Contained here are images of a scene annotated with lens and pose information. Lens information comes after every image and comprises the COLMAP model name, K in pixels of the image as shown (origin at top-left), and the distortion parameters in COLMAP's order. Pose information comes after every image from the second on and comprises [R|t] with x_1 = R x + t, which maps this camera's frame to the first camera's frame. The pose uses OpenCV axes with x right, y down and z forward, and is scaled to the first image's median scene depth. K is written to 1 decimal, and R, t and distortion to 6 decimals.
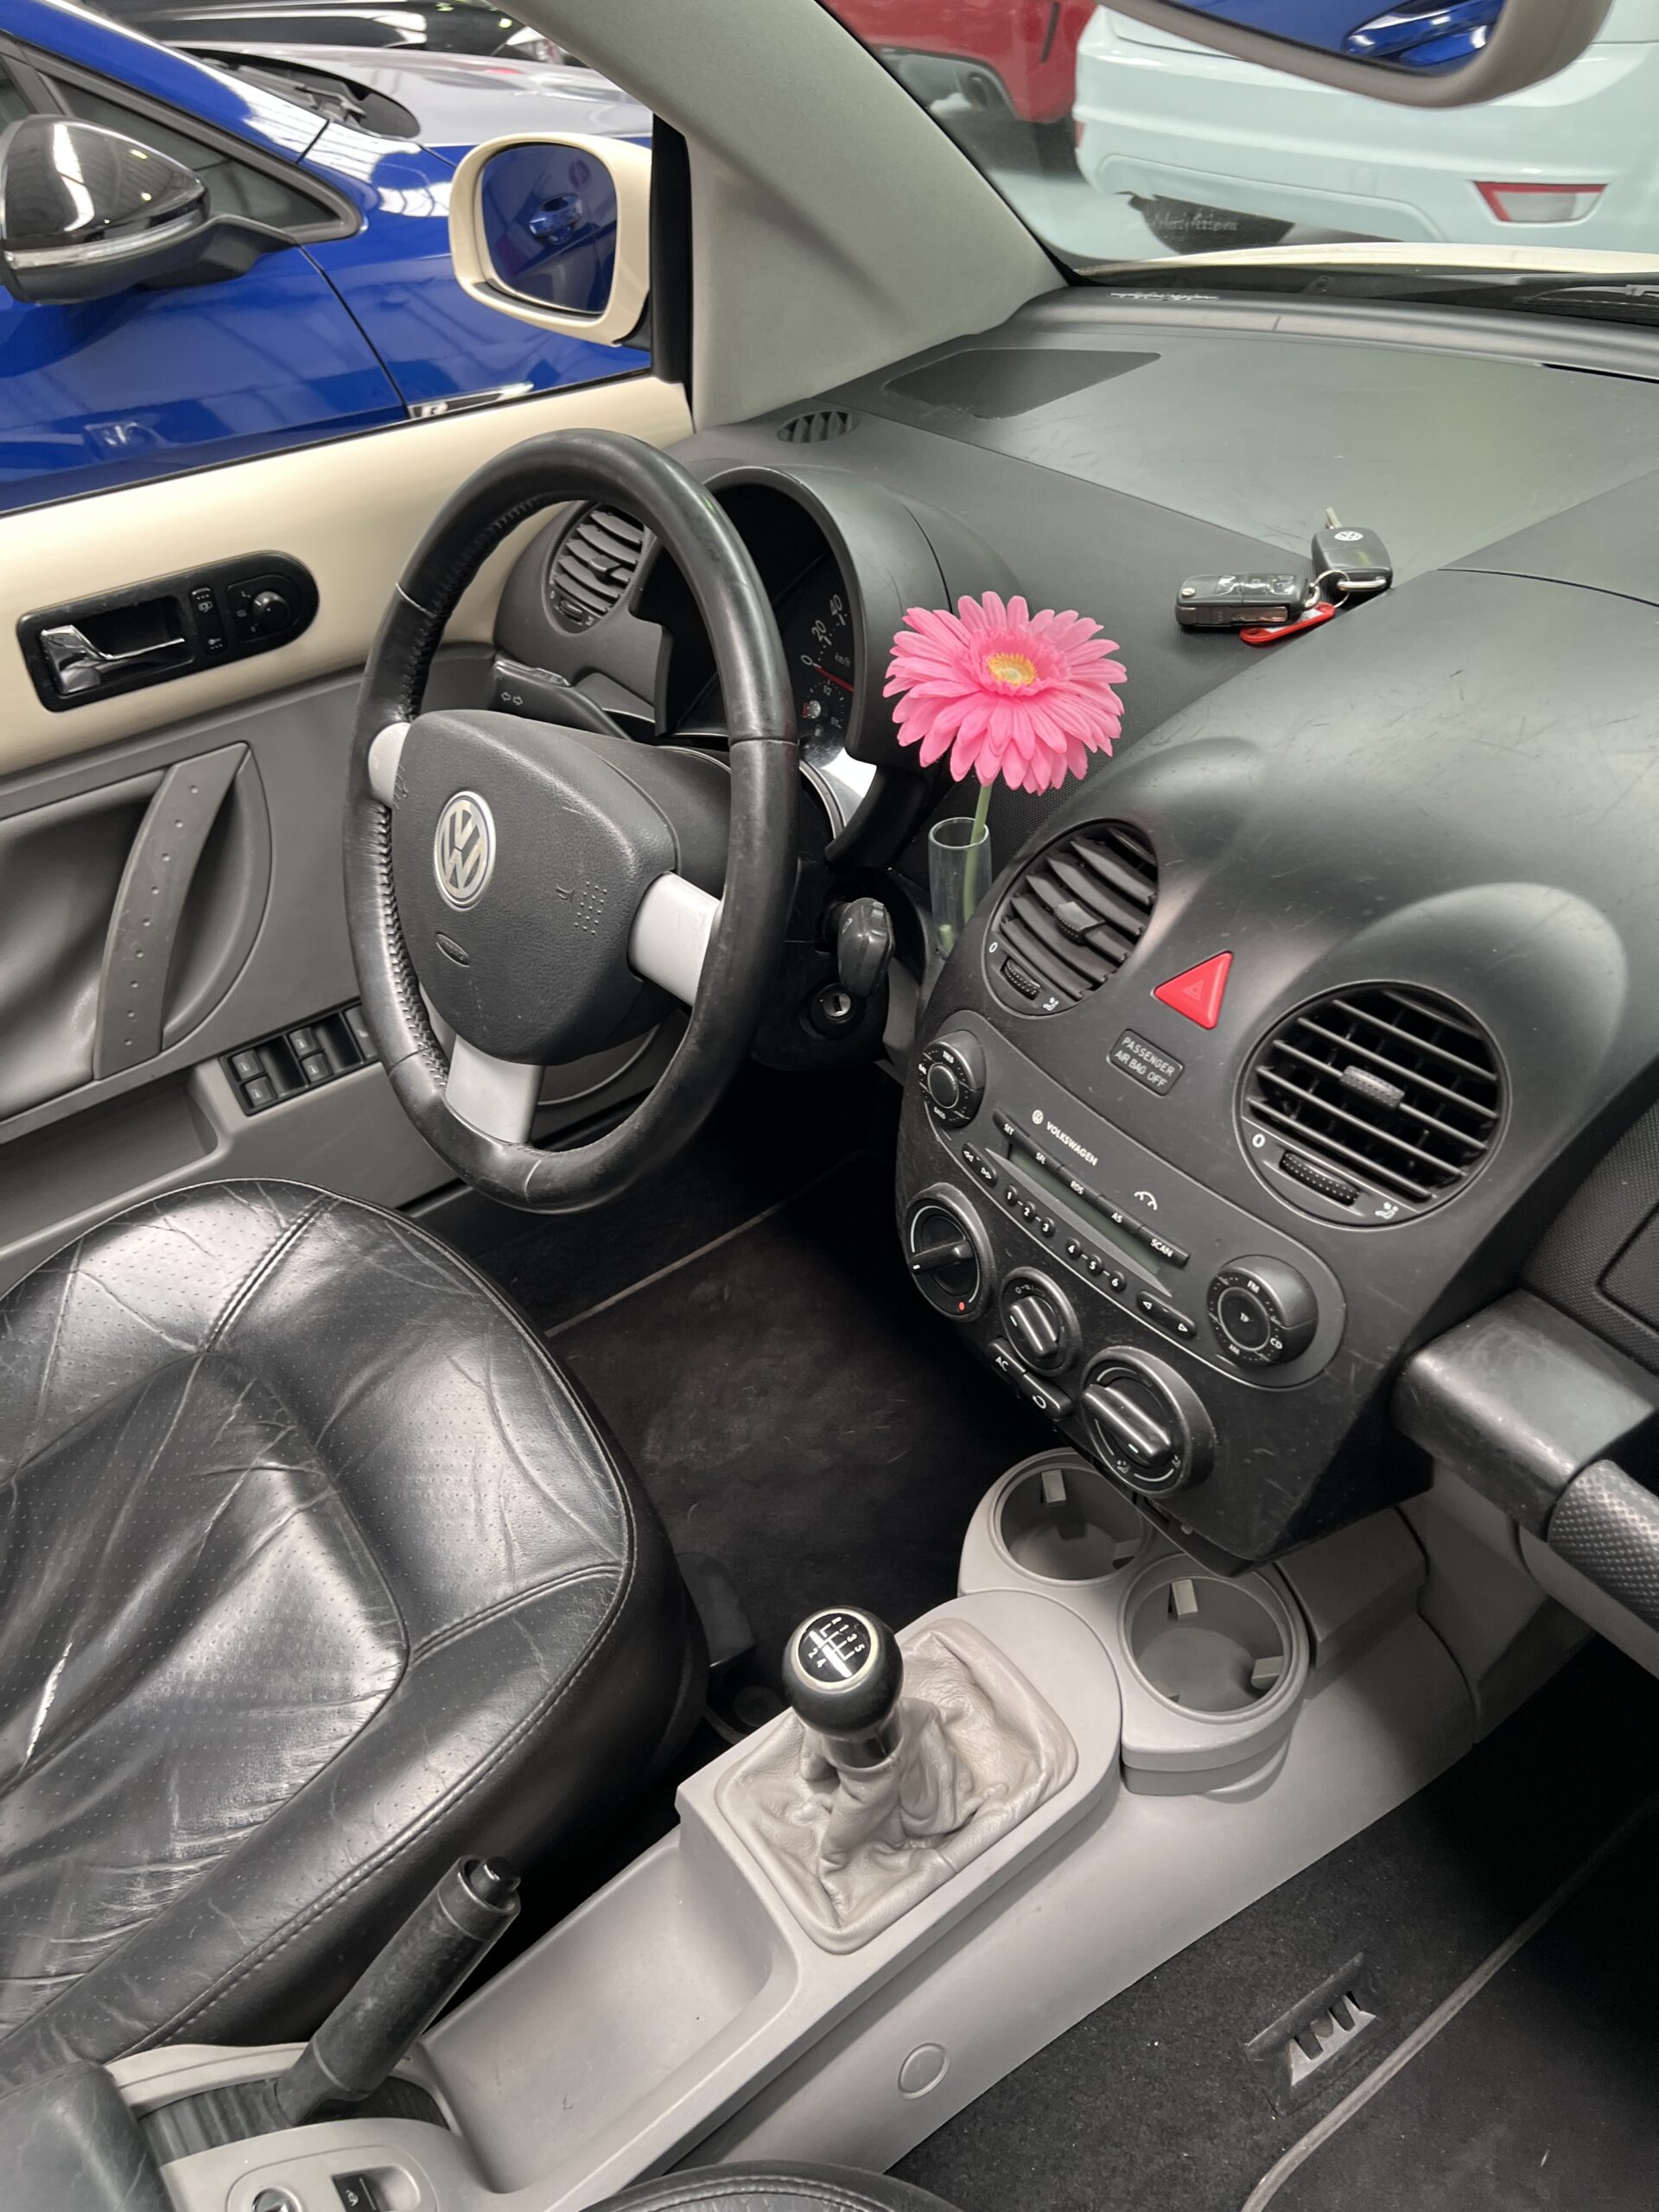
lens RADIAL K [[1621.8, 0, 829.5], [0, 1621.8, 1106.0], [0, 0, 1]] dist [0.082038, -0.179396]
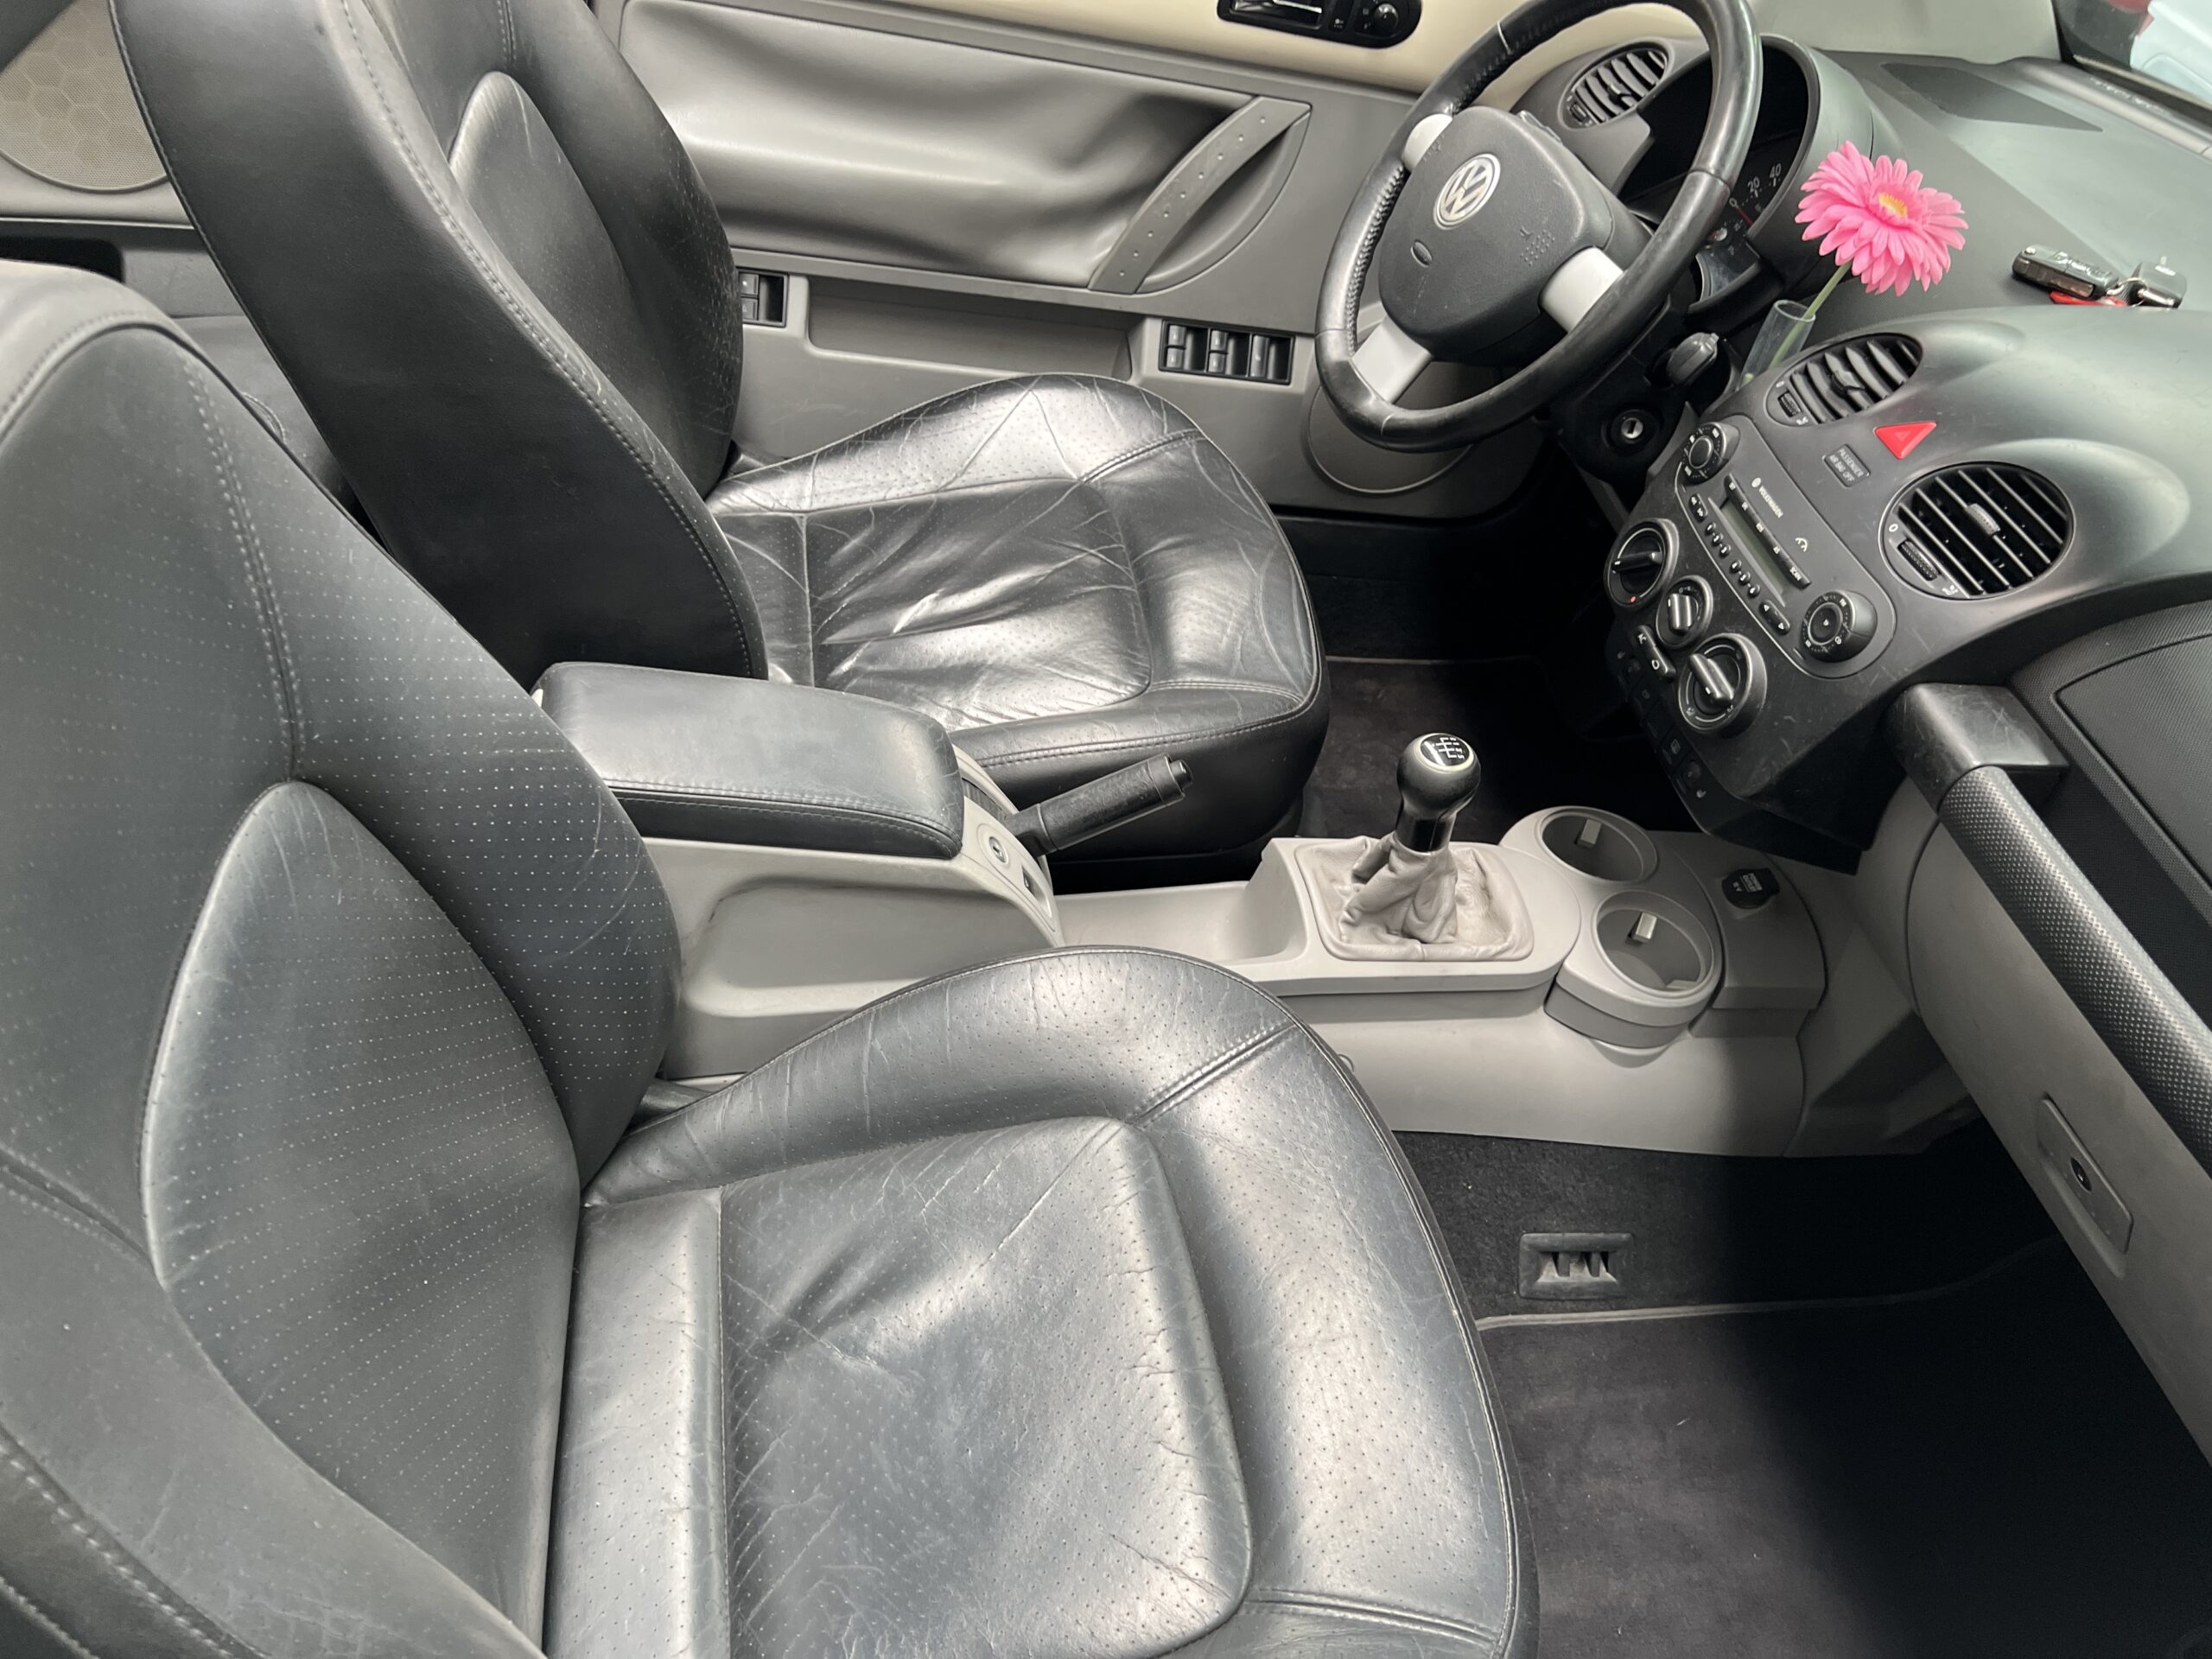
lens RADIAL K [[1644.3, 0, 1072.5], [0, 1644.3, 837.3], [0, 0, 1]] dist [0.003054, -0.023628]
pose [[0.857213, 0.484582, -0.174260, 0.010619], [-0.478715, 0.874575, 0.077142, 0.424319], [0.189785, 0.017294, 0.981673, -0.525012]]
